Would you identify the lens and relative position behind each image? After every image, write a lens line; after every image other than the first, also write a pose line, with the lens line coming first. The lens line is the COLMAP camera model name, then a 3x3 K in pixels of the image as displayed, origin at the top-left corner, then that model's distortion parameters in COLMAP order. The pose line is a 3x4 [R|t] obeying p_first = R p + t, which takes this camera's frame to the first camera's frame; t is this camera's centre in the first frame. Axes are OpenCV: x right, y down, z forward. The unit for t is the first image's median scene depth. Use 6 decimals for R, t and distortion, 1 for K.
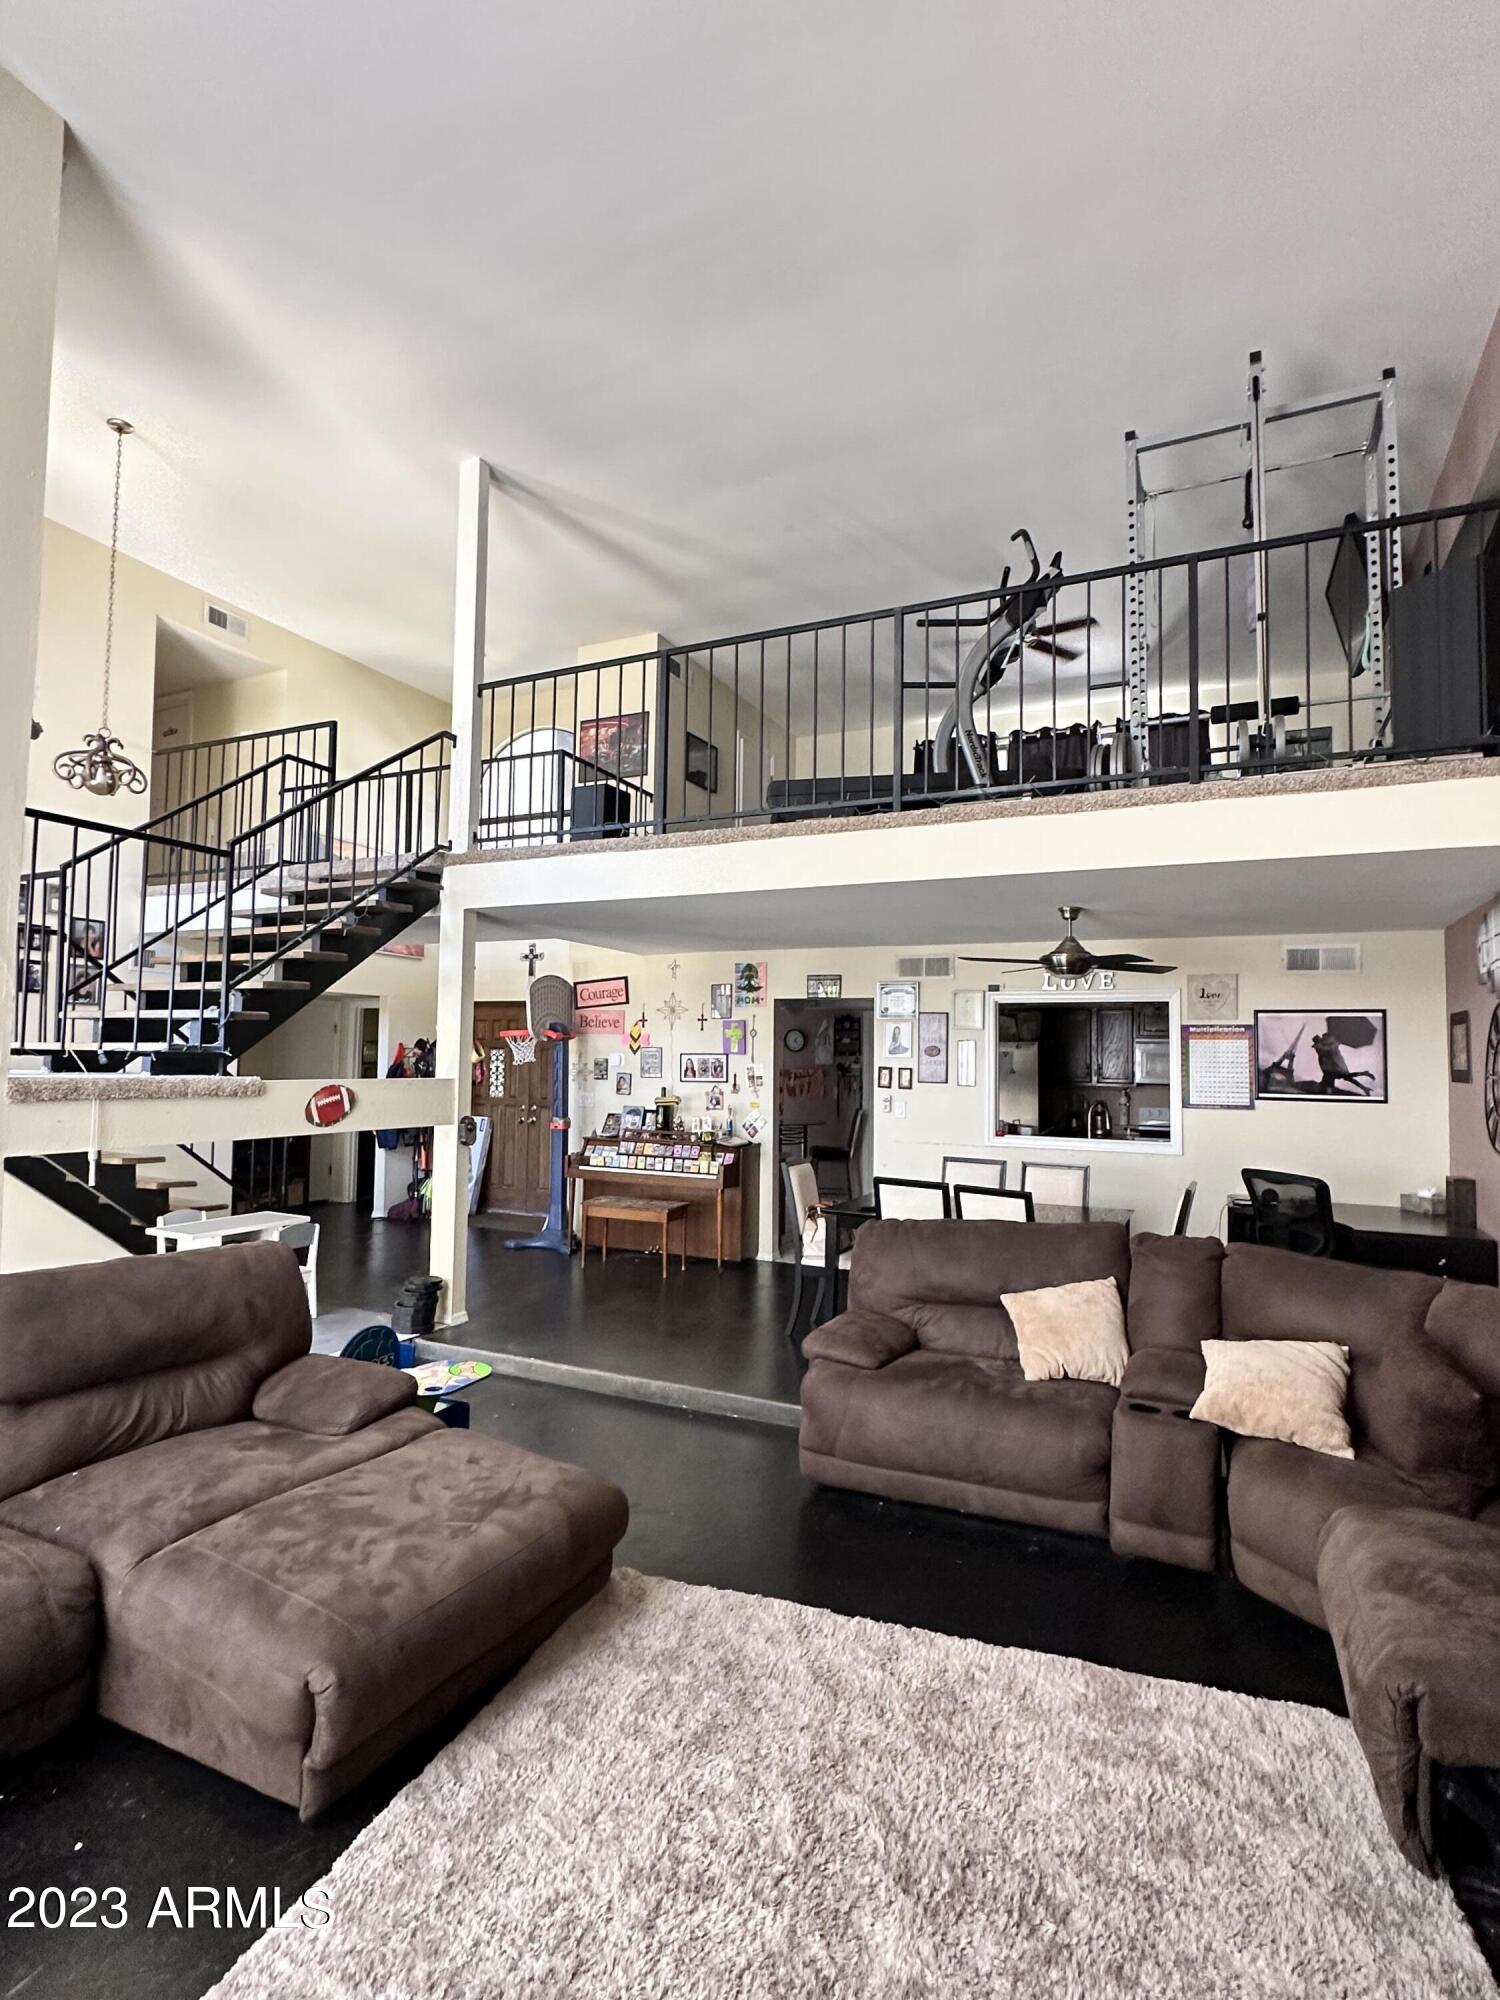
lens RADIAL K [[998.1, 0, 751.0], [0, 998.1, 1014.0], [0, 0, 1]] dist [-0.003306, 0.000653]
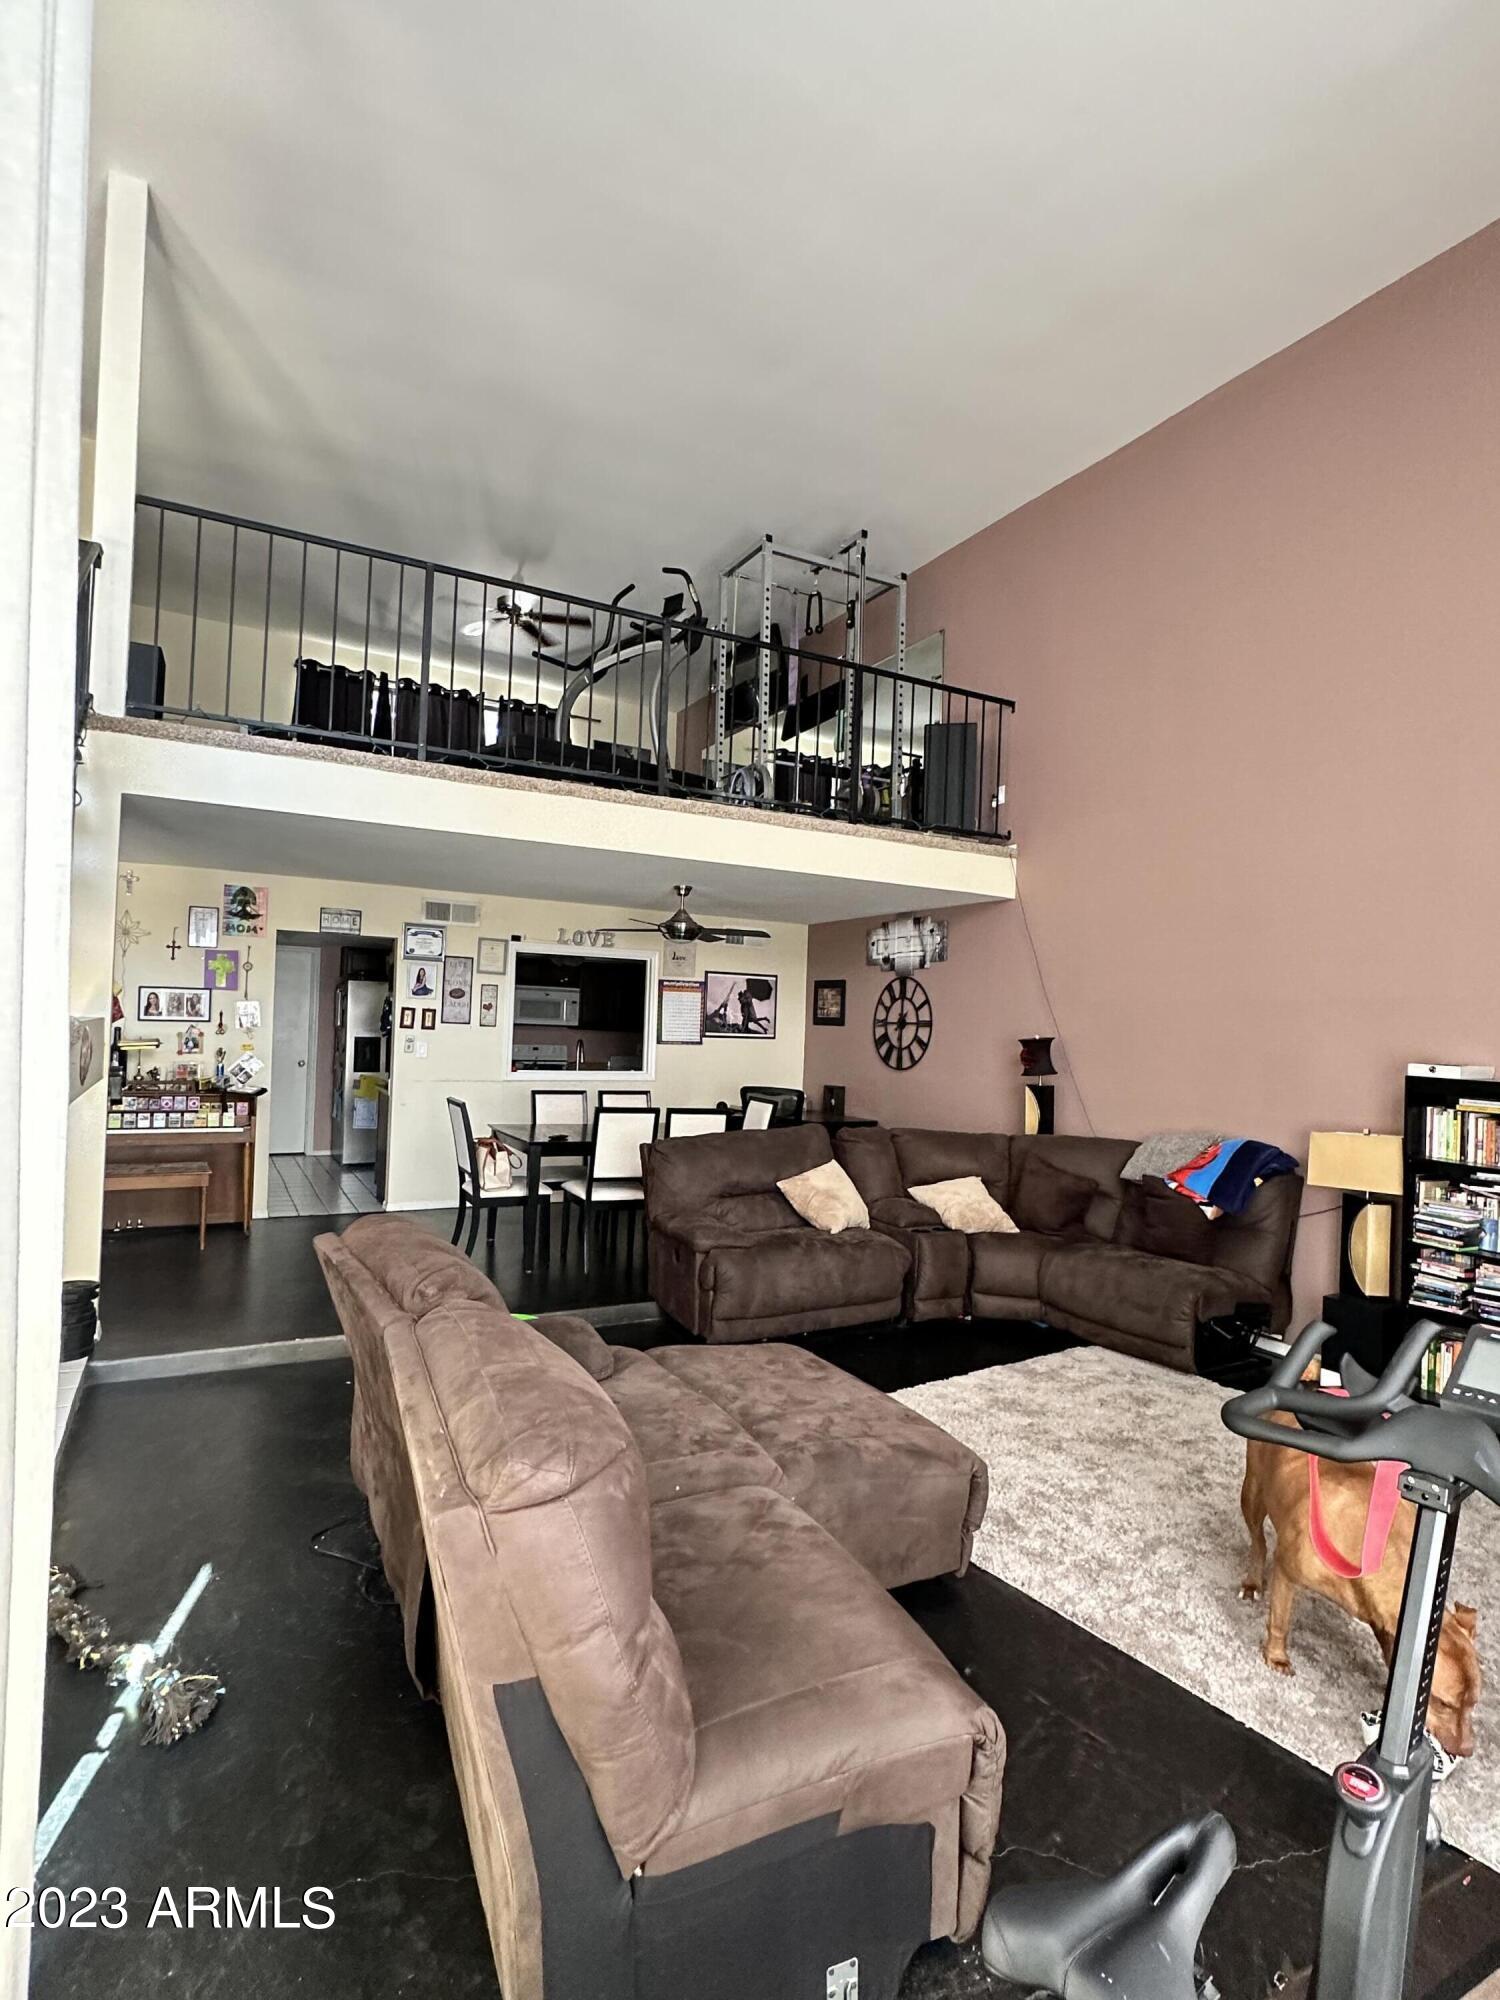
lens RADIAL K [[998.1, 0, 736.5], [0, 998.1, 1006.6], [0, 0, 1]] dist [-0.003306, 0.000653]
pose [[0.605912, 0.016387, 0.795363, -0.539048], [-0.061431, 0.997766, 0.026241, 0.006199], [-0.793156, -0.064759, 0.605565, 0.147437]]
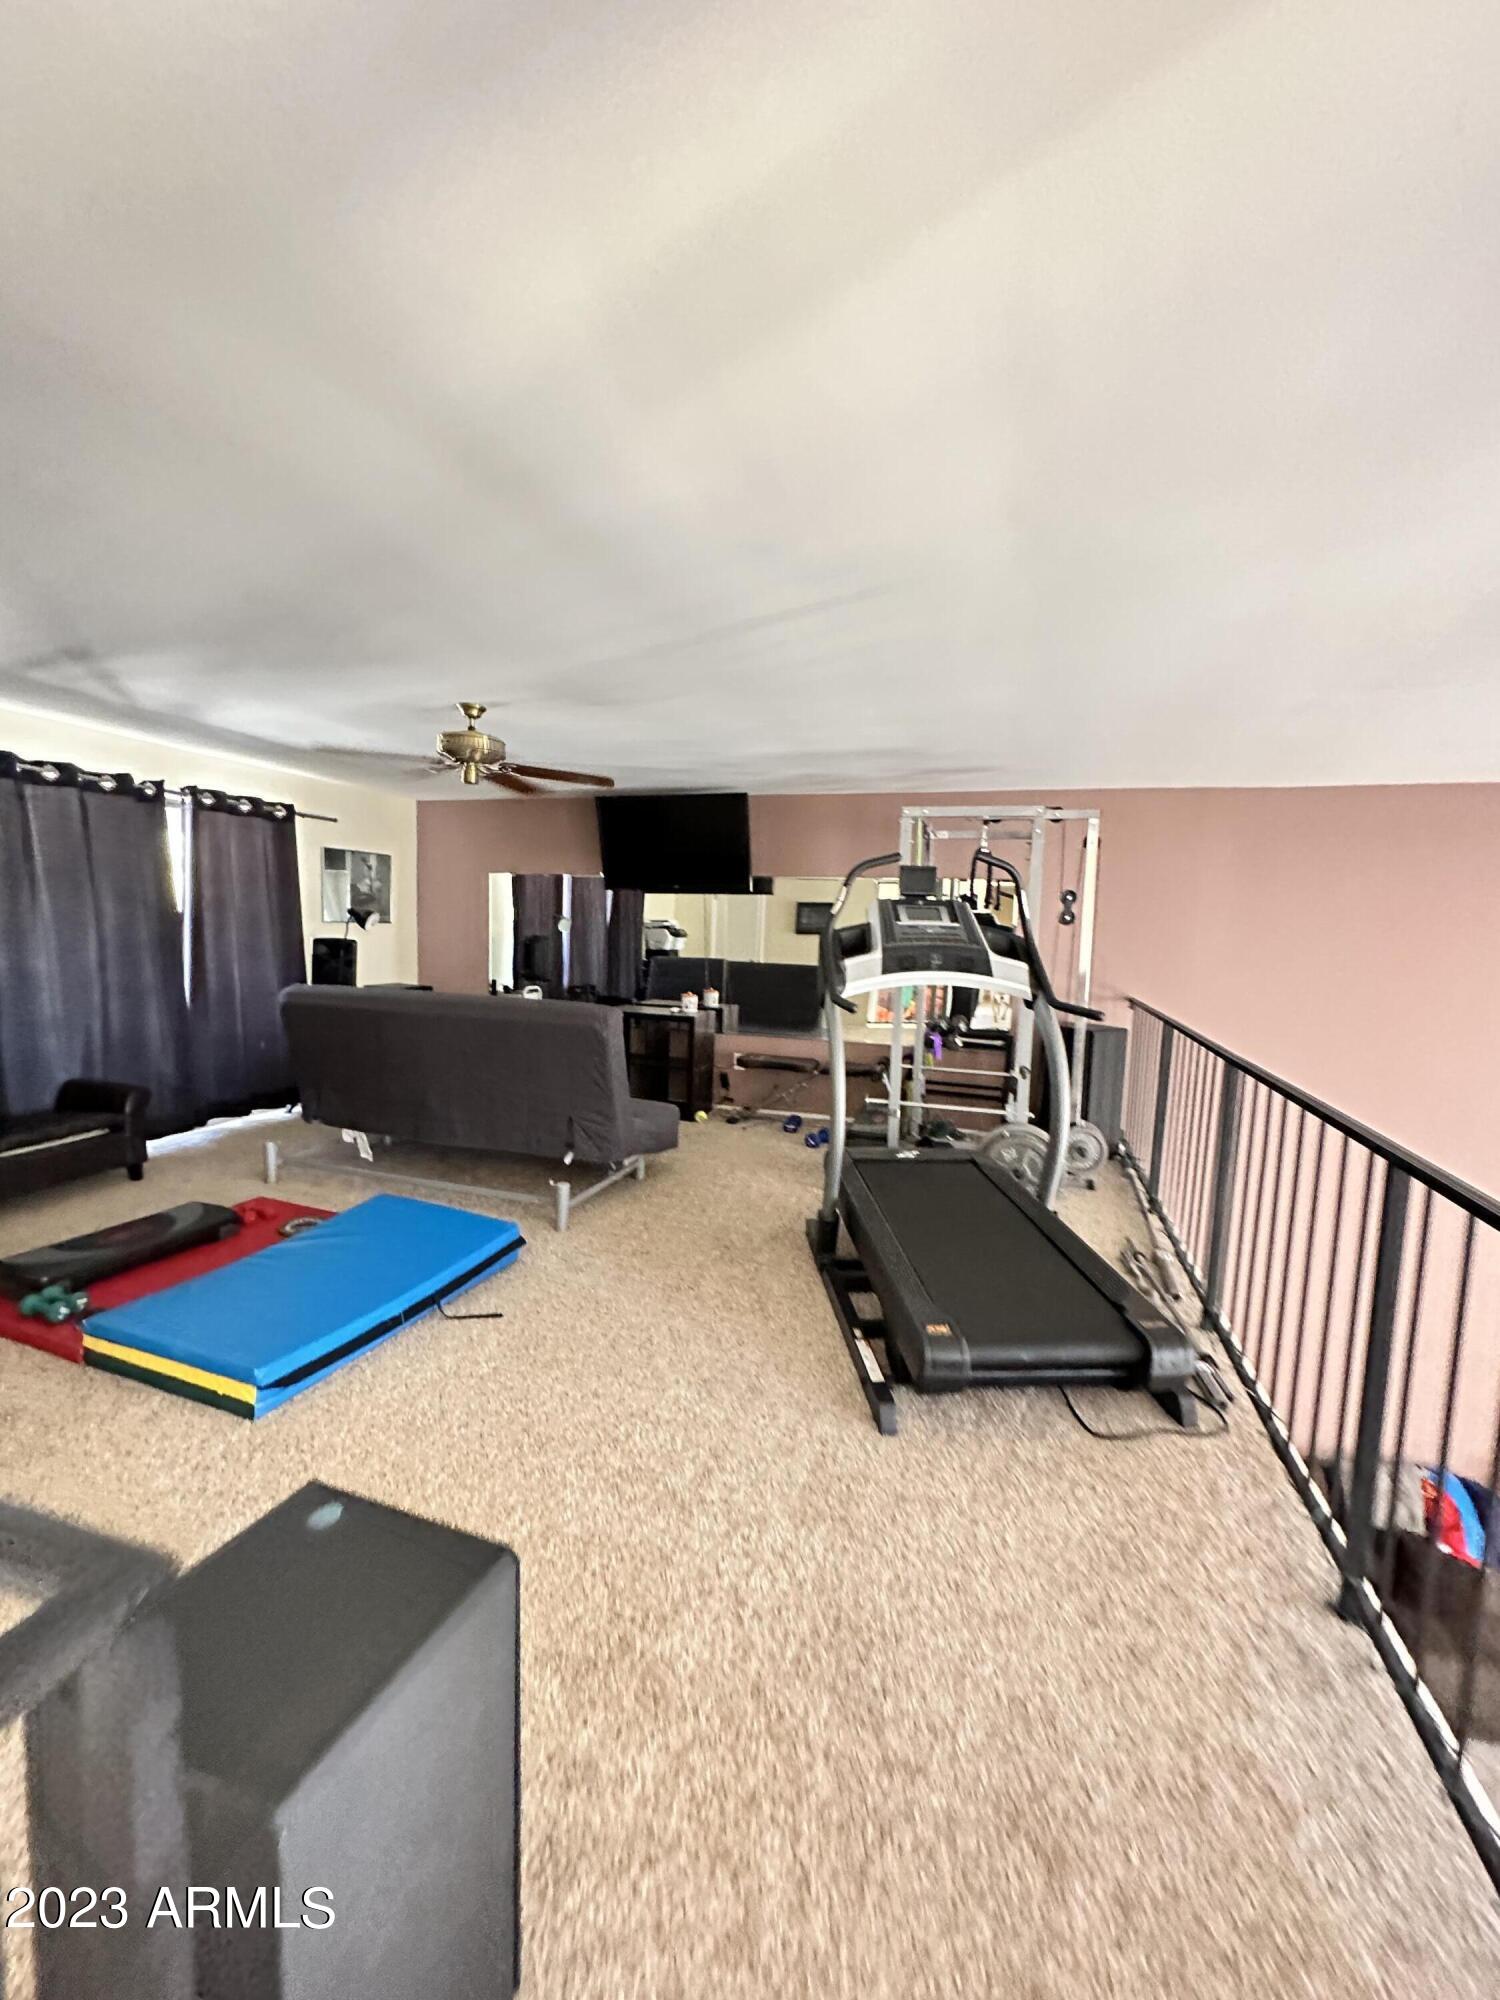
lens RADIAL K [[803.7, 0, 753.7], [0, 803.7, 999.4], [0, 0, 1]] dist [-0.003648, 0.001264]
pose [[-0.121620, -0.120822, 0.985196, -0.286721], [-0.080650, 0.990485, 0.111514, -0.373048], [-0.989295, -0.065894, -0.130207, 1.078116]]
